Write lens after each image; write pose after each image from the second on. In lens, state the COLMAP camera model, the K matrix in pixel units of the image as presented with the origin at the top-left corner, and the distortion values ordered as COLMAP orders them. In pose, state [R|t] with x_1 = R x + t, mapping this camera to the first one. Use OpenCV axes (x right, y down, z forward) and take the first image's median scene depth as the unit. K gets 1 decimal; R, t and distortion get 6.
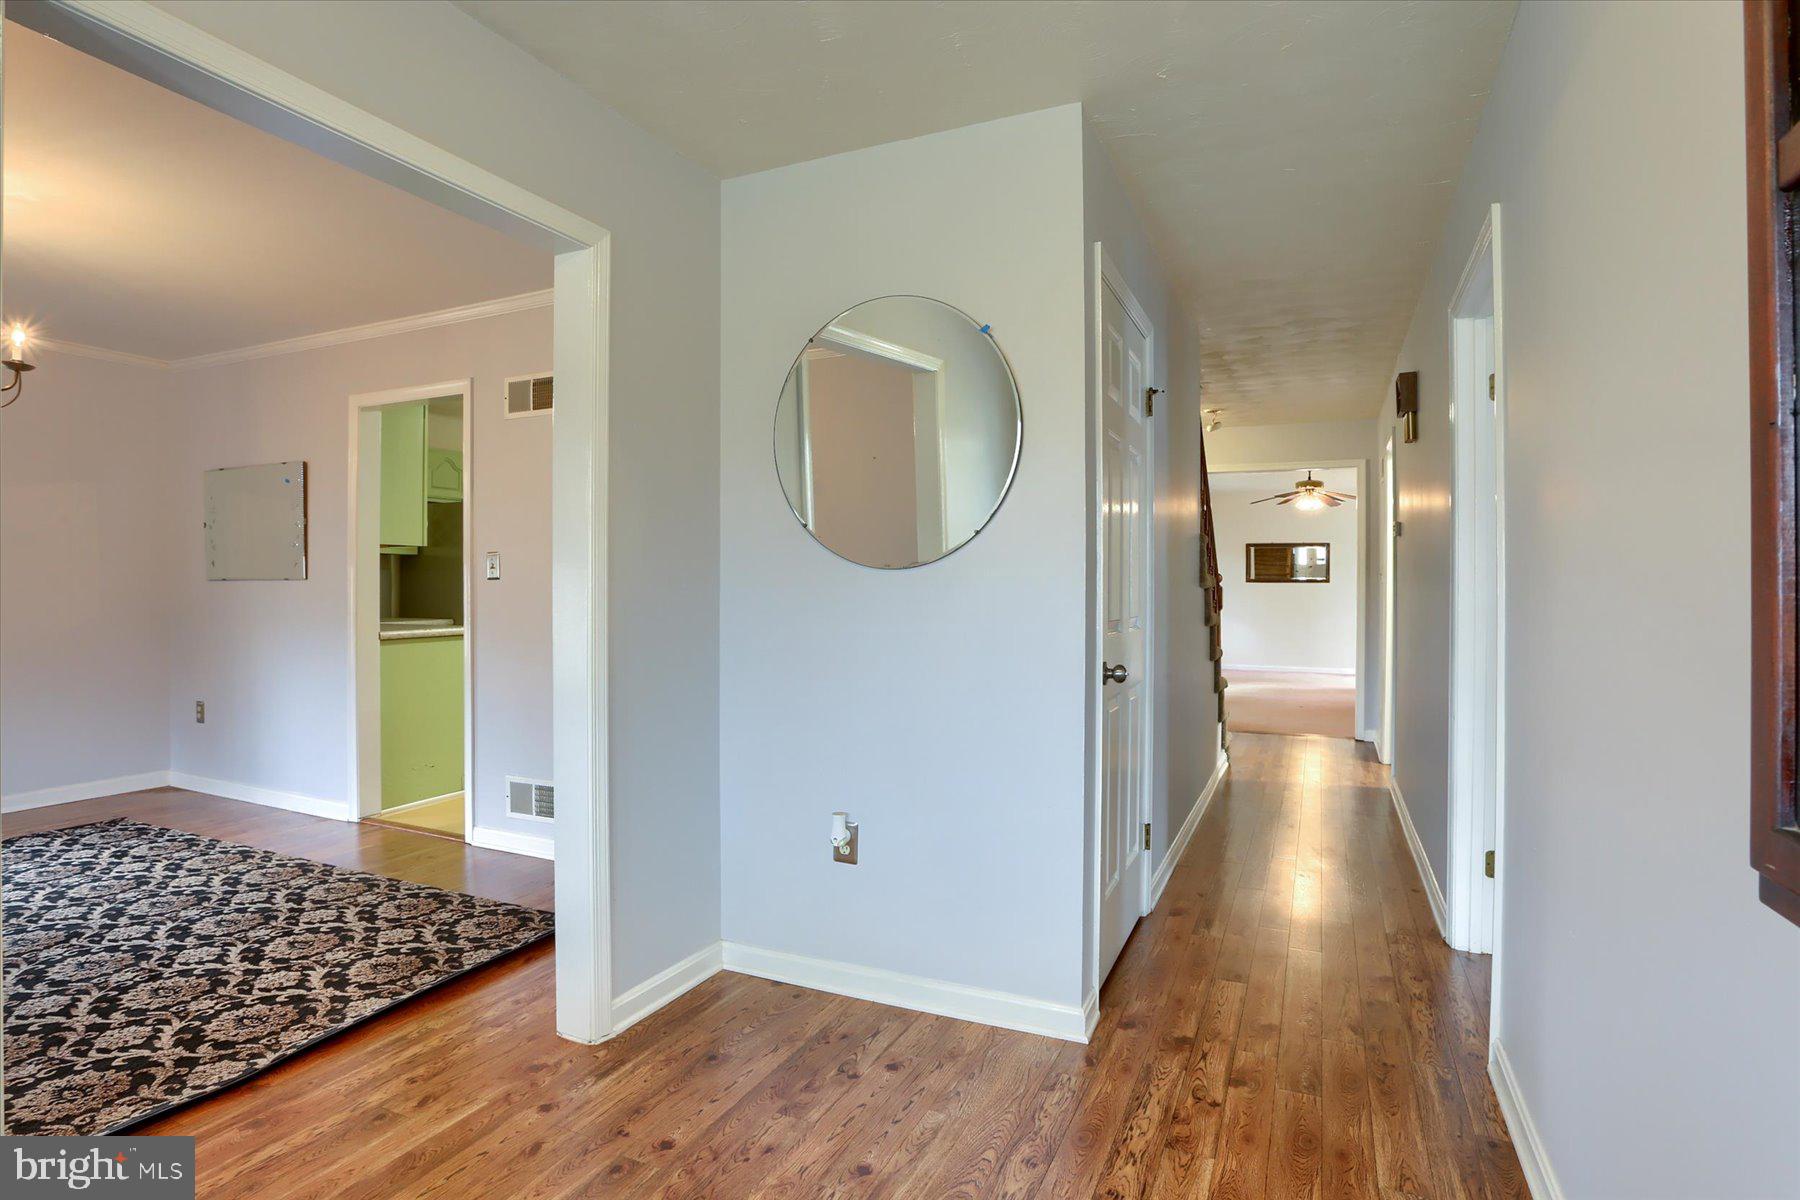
lens RADIAL K [[900.7, 0, 893.4], [0, 900.7, 586.4], [0, 0, 1]] dist [-0.064529, 0.027396]
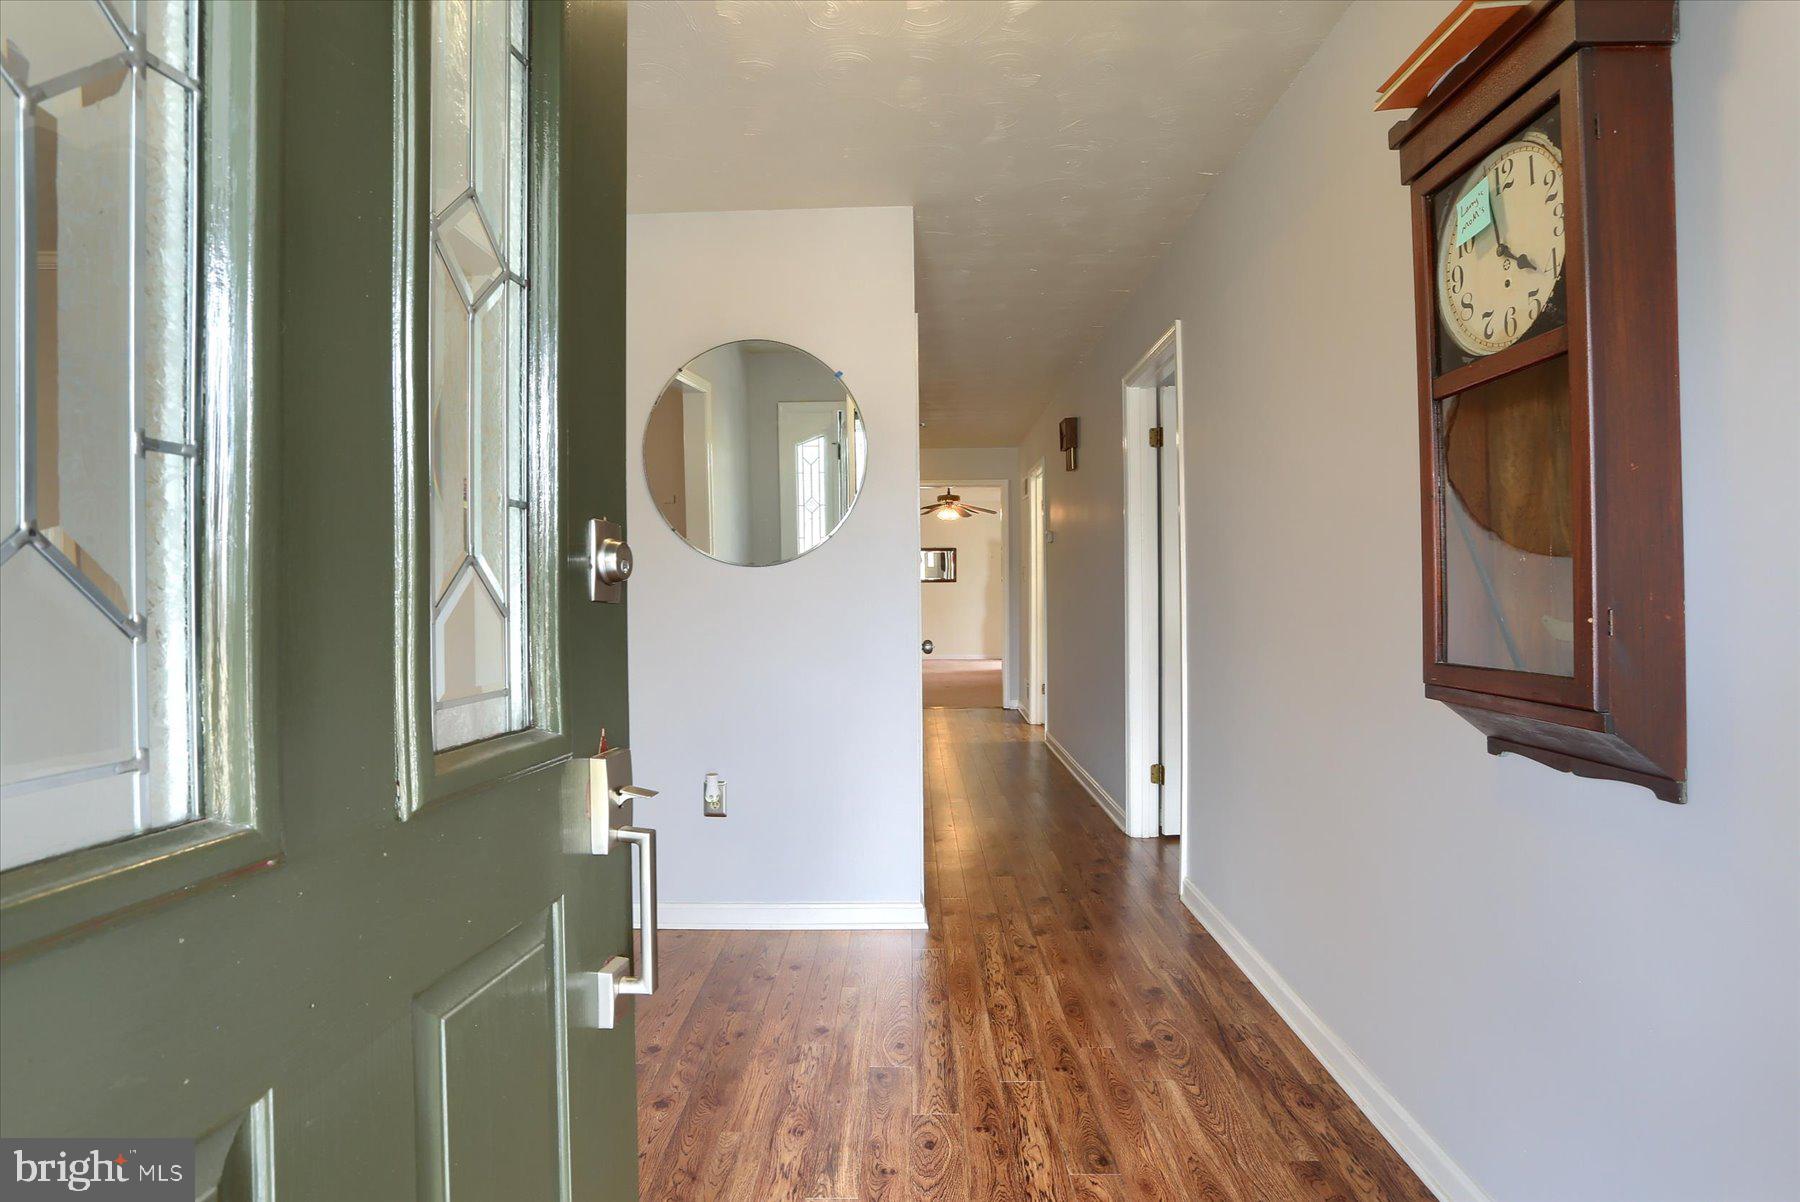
lens RADIAL K [[858.0, 0, 894.9], [0, 858.0, 592.2], [0, 0, 1]] dist [-0.055435, 0.022371]
pose [[0.920948, -0.013491, 0.389453, -0.313070], [0.012125, 0.999909, 0.005967, 0.011527], [-0.389498, -0.000773, 0.921027, -0.141087]]
